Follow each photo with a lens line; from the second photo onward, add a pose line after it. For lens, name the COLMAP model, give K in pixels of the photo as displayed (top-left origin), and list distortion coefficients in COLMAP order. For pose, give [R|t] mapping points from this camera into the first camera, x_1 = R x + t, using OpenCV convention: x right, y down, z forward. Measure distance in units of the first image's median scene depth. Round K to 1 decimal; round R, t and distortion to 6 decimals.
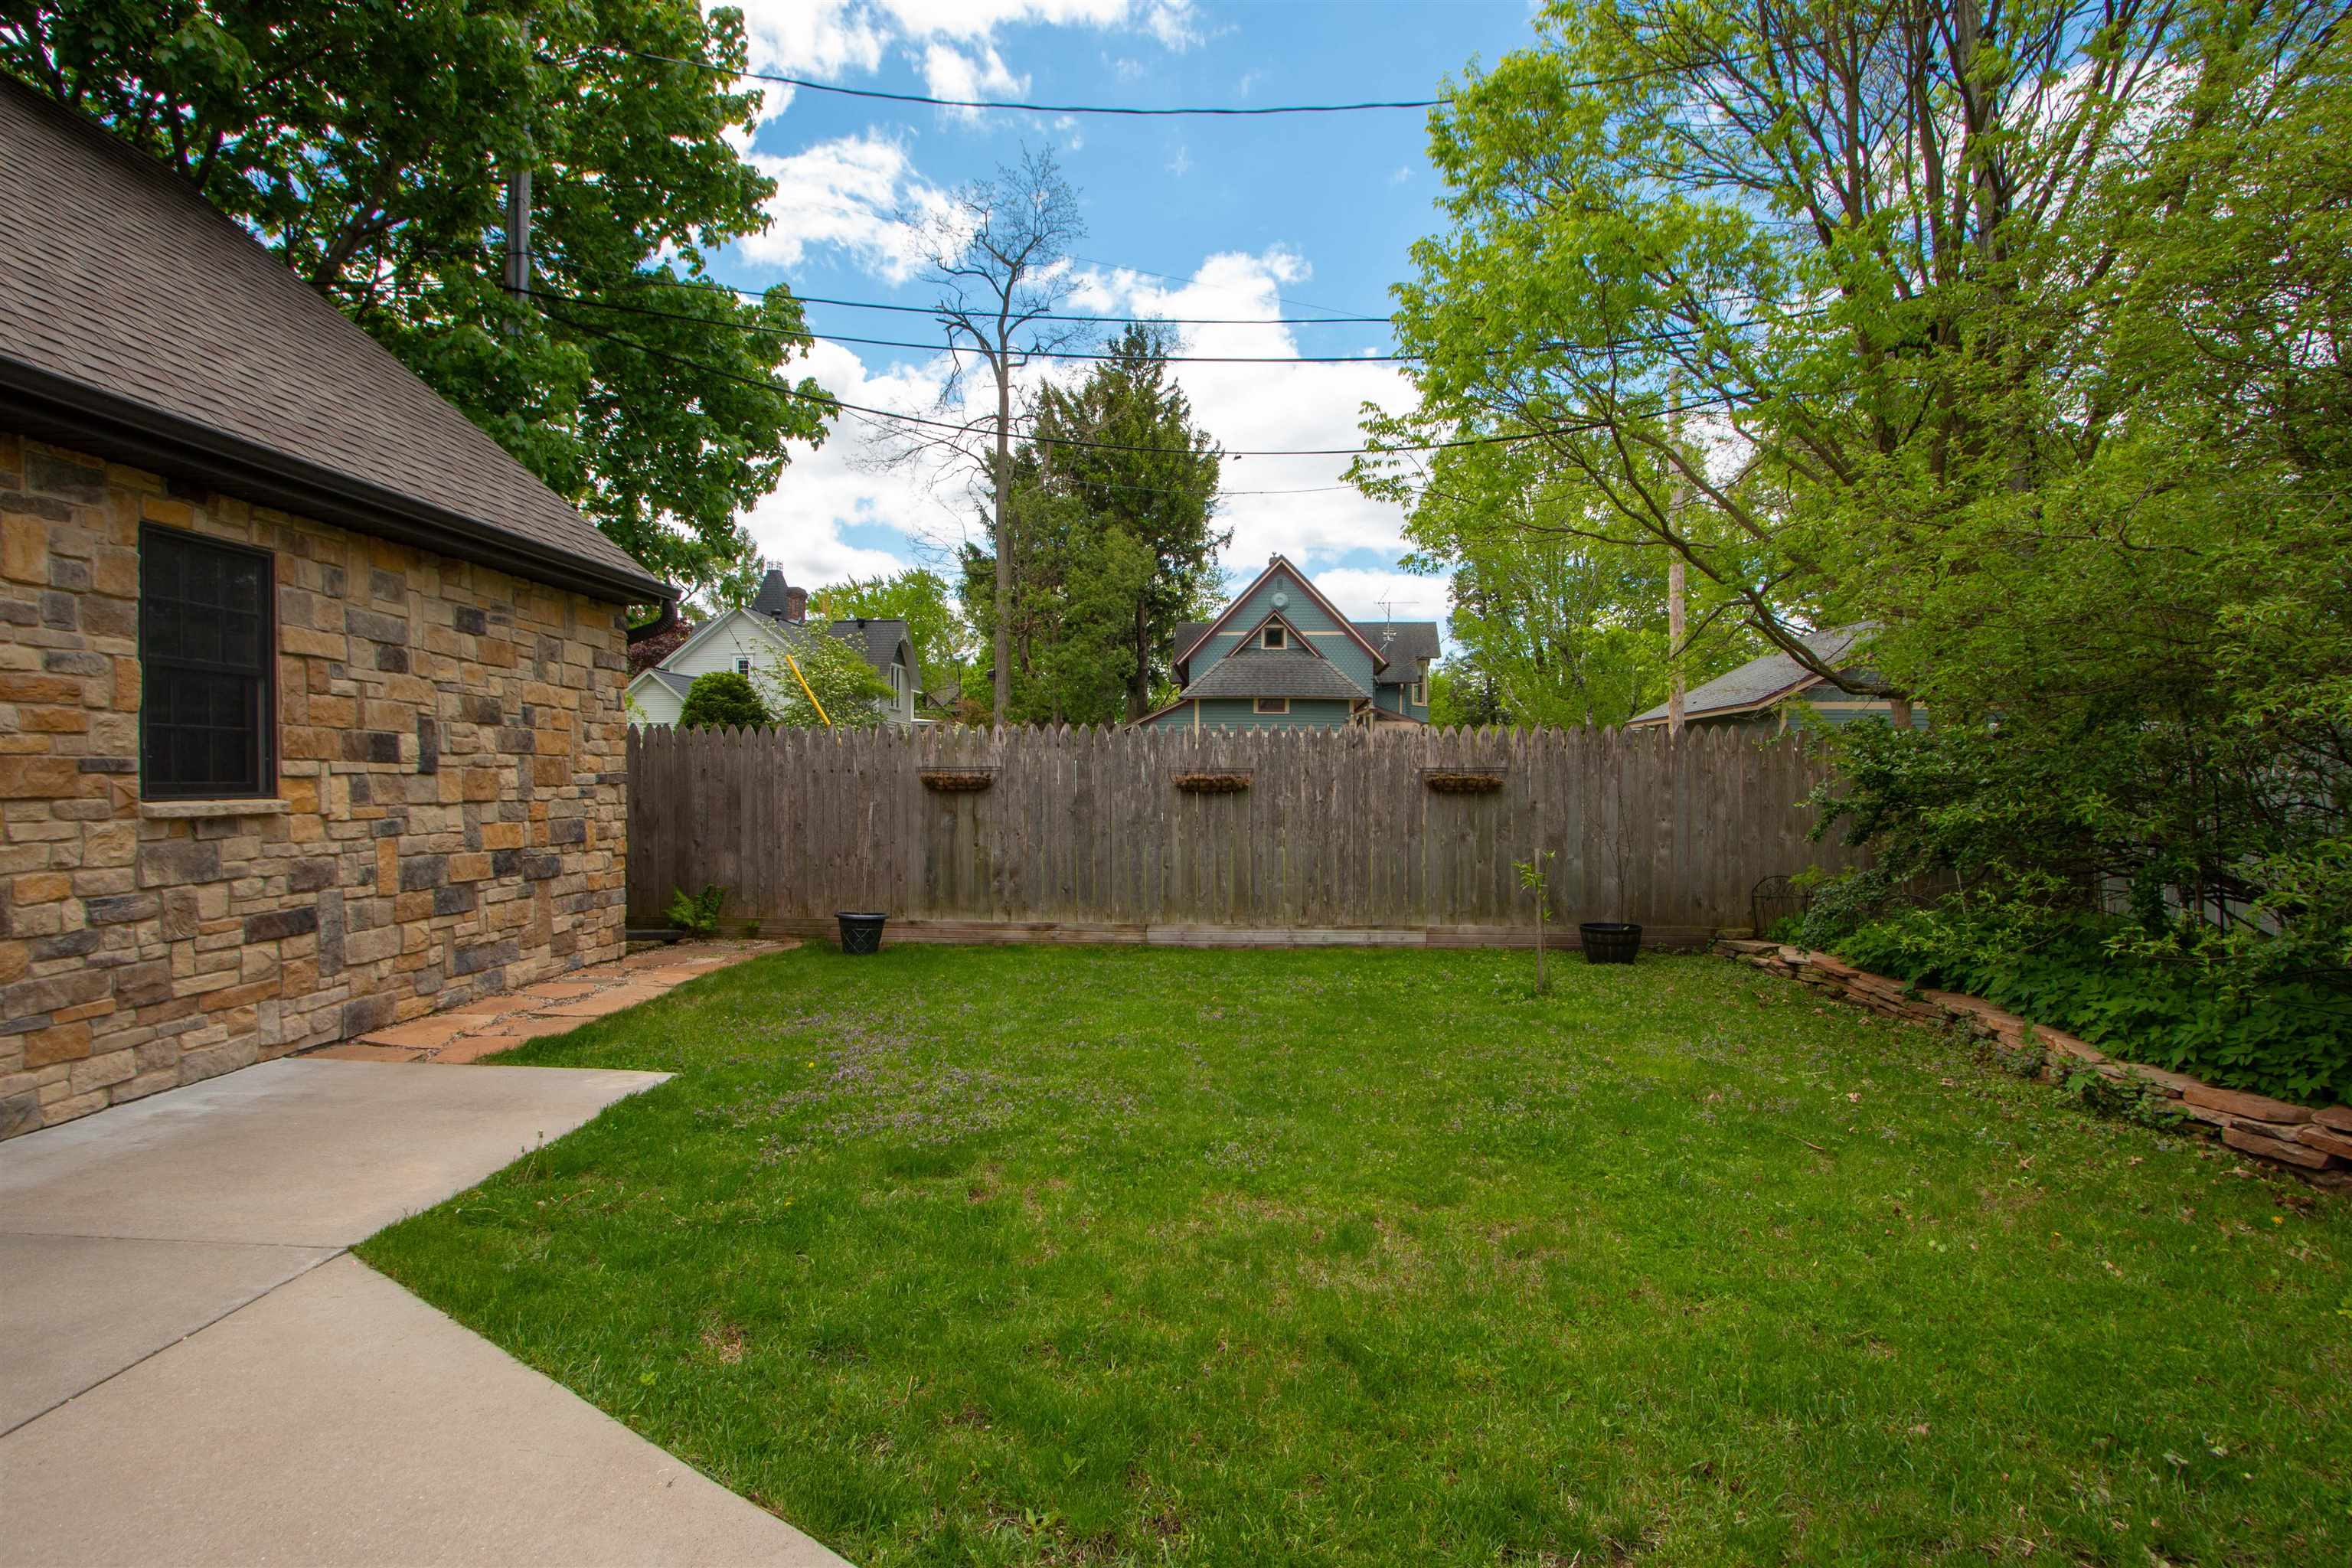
lens RADIAL K [[1235.4, 0, 1170.0], [0, 1235.4, 790.4], [0, 0, 1]] dist [-0.006852, 0.000638]
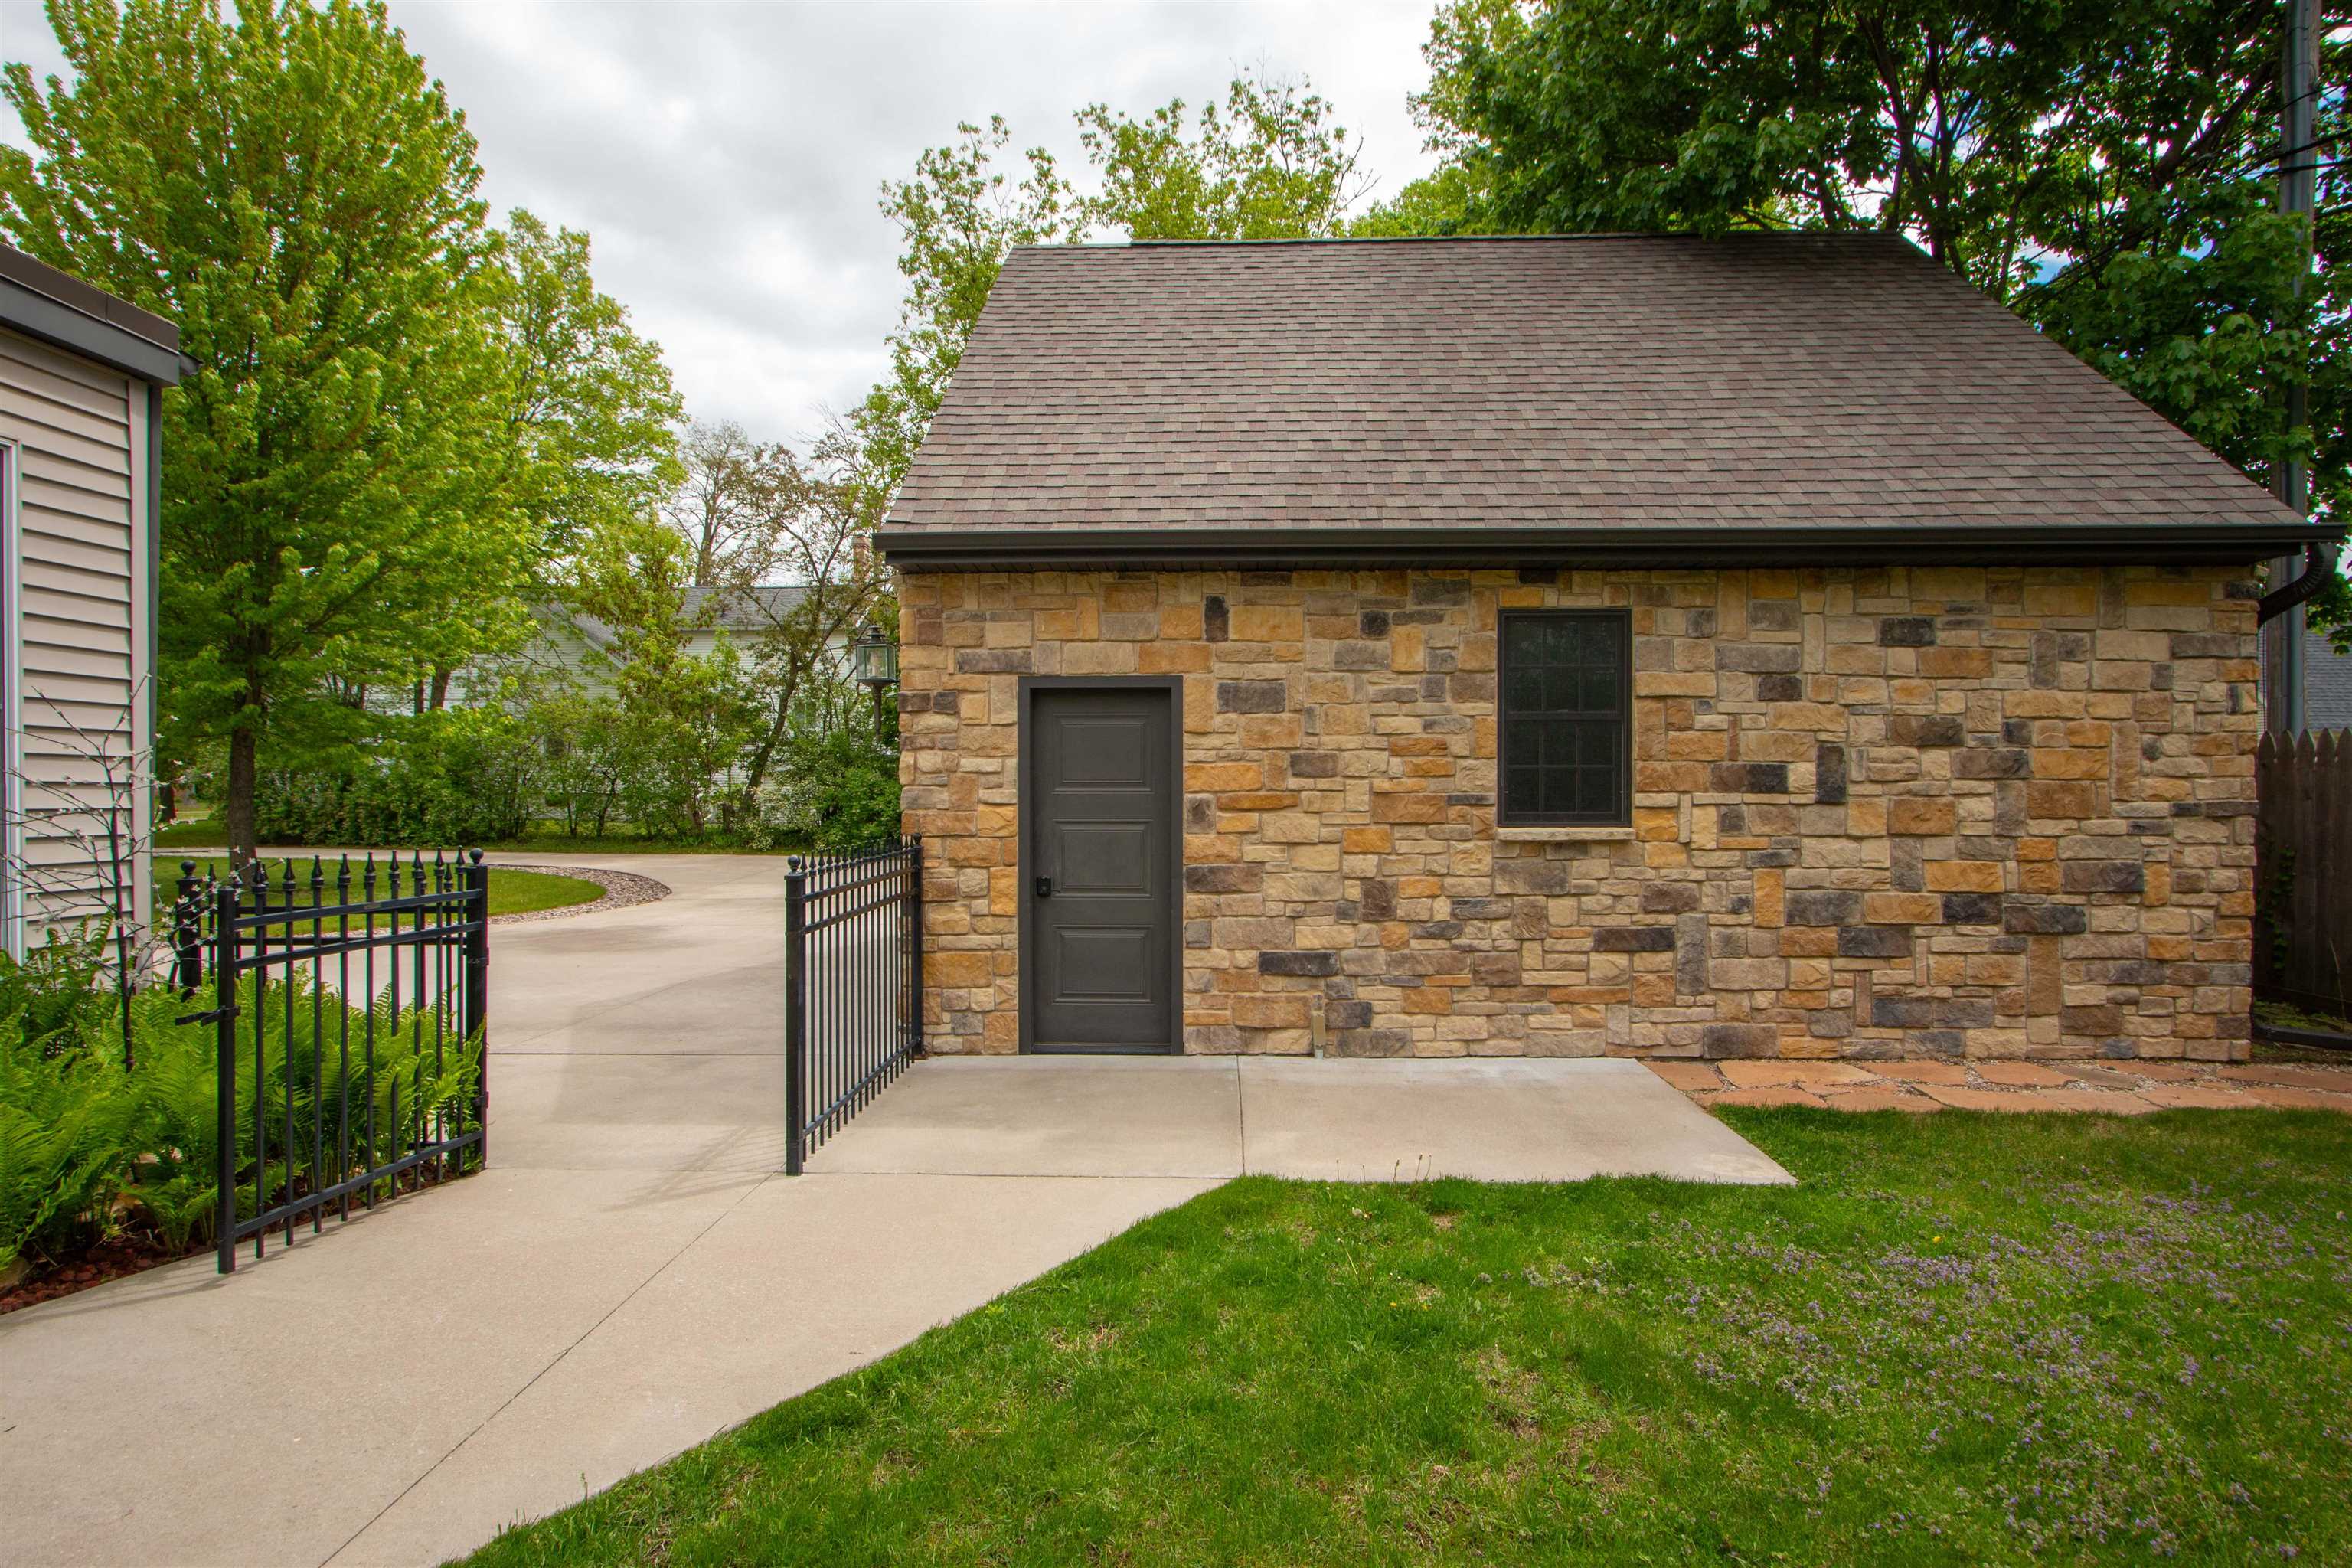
lens RADIAL K [[1235.4, 0, 1178.9], [0, 1235.4, 796.0], [0, 0, 1]] dist [-0.006852, 0.000638]
pose [[-0.009986, 0.004557, -0.999940, 0.382555], [-0.007401, 0.999962, 0.004631, -0.022607], [0.999923, 0.007447, -0.009952, 0.564354]]
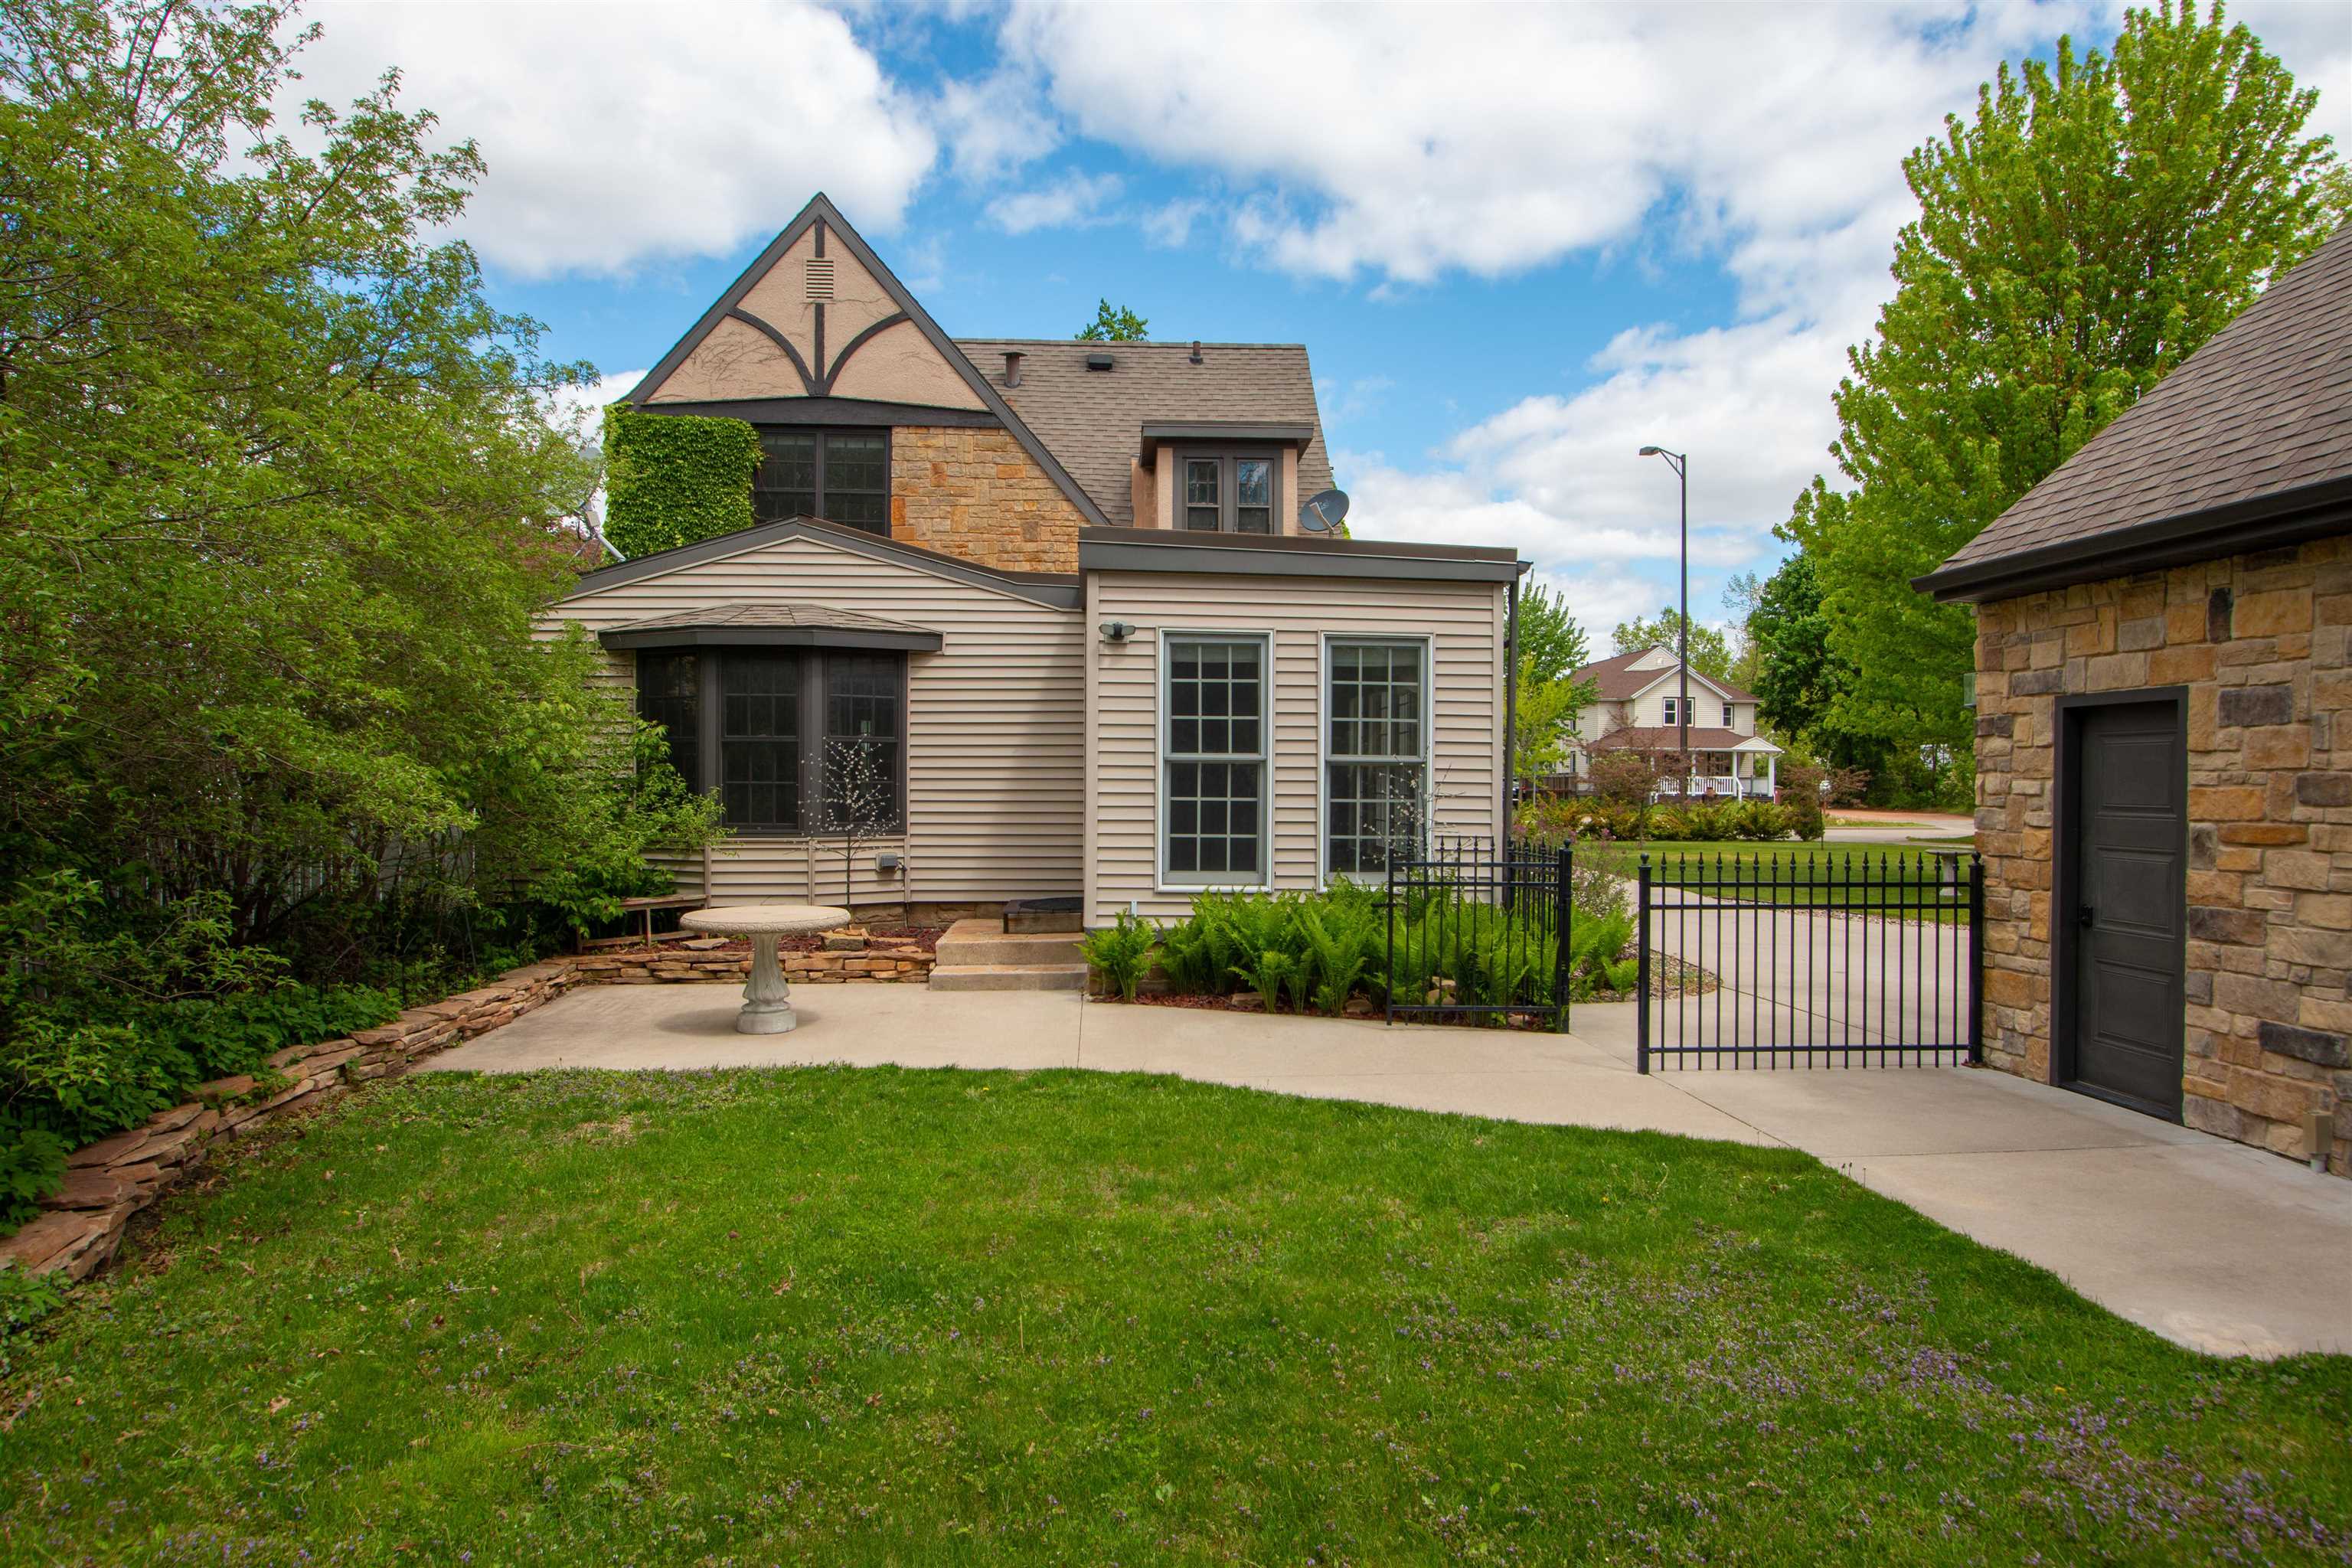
lens RADIAL K [[1423.1, 0, 1166.5], [0, 1423.1, 787.3], [0, 0, 1]] dist [-0.008088, -0.002102]
pose [[-0.995942, -0.009554, -0.089487, 0.162519], [-0.010788, 0.999853, 0.013309, -0.051788], [0.089347, 0.014220, -0.995899, 1.550768]]
